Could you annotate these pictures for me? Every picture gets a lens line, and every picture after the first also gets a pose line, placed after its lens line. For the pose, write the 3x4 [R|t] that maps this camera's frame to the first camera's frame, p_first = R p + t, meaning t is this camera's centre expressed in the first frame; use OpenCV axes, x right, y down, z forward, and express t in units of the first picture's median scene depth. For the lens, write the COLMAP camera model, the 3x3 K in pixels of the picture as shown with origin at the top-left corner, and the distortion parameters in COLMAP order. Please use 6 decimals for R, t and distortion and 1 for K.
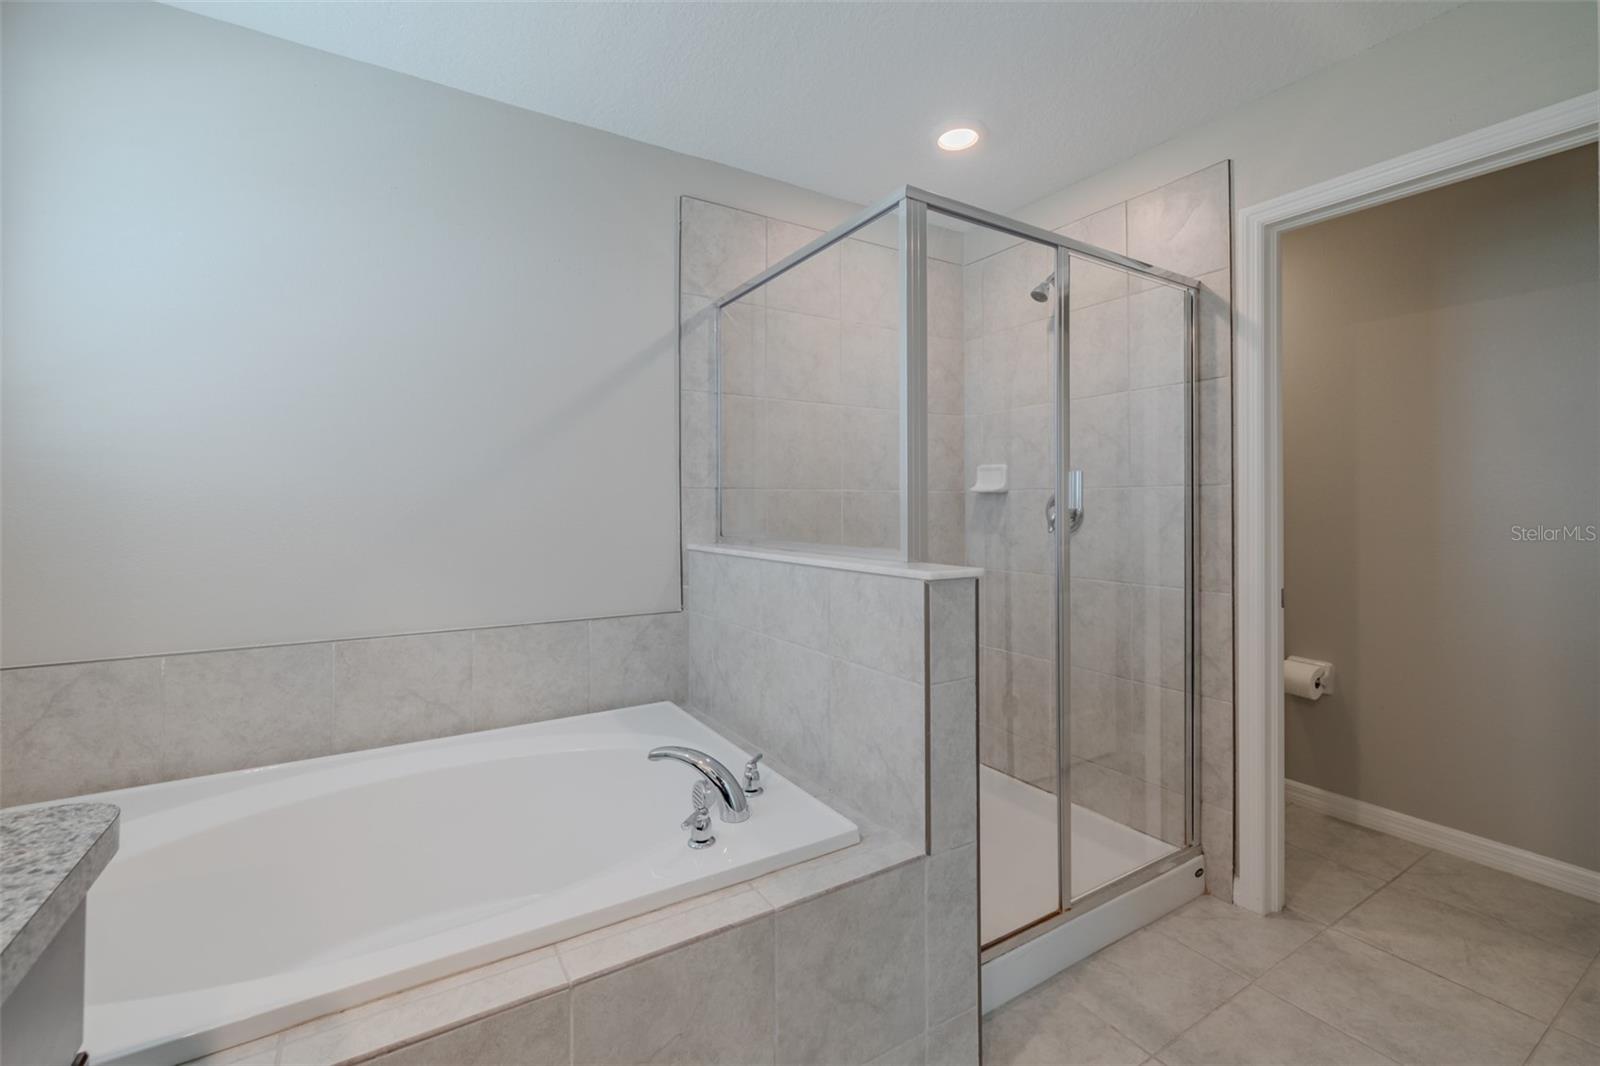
lens RADIAL K [[681.3, 0, 780.1], [0, 681.3, 495.2], [0, 0, 1]] dist [-0.004837, 0.000615]
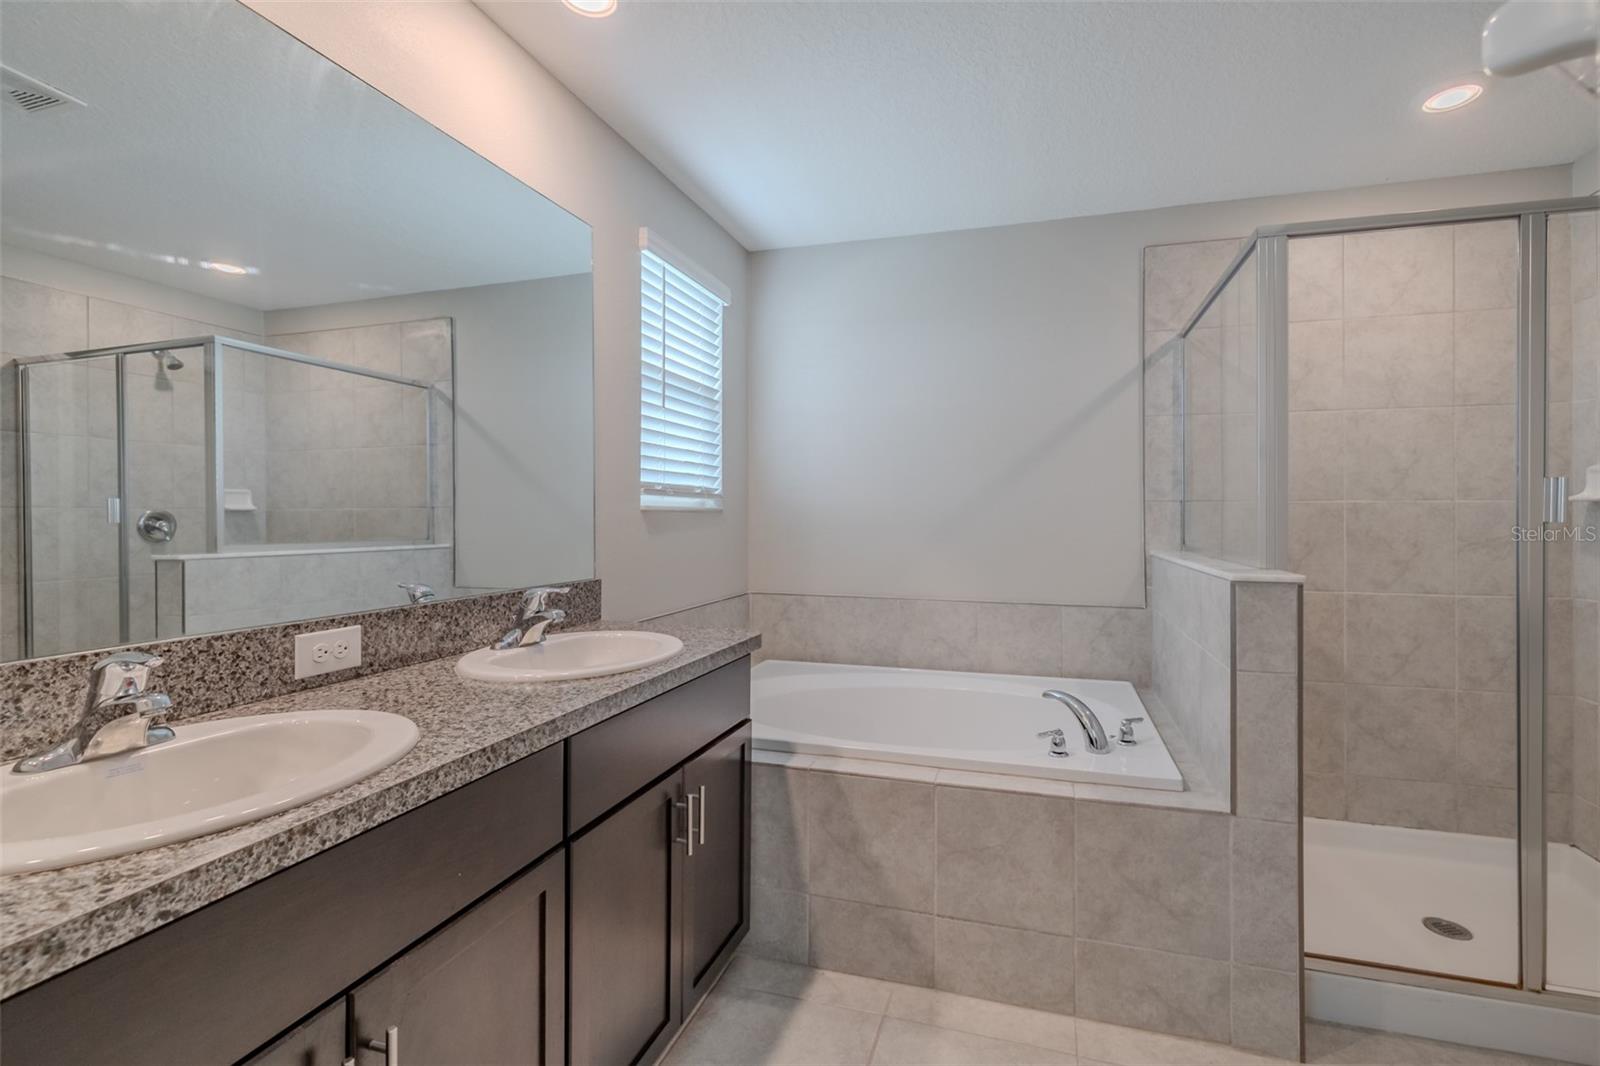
lens RADIAL K [[681.3, 0, 832.1], [0, 681.3, 519.1], [0, 0, 1]] dist [-0.004837, 0.000615]
pose [[0.668879, 0.005712, -0.743349, 0.515066], [0.007786, 0.999862, 0.014689, -0.002993], [0.743330, -0.015613, 0.668743, -0.240193]]
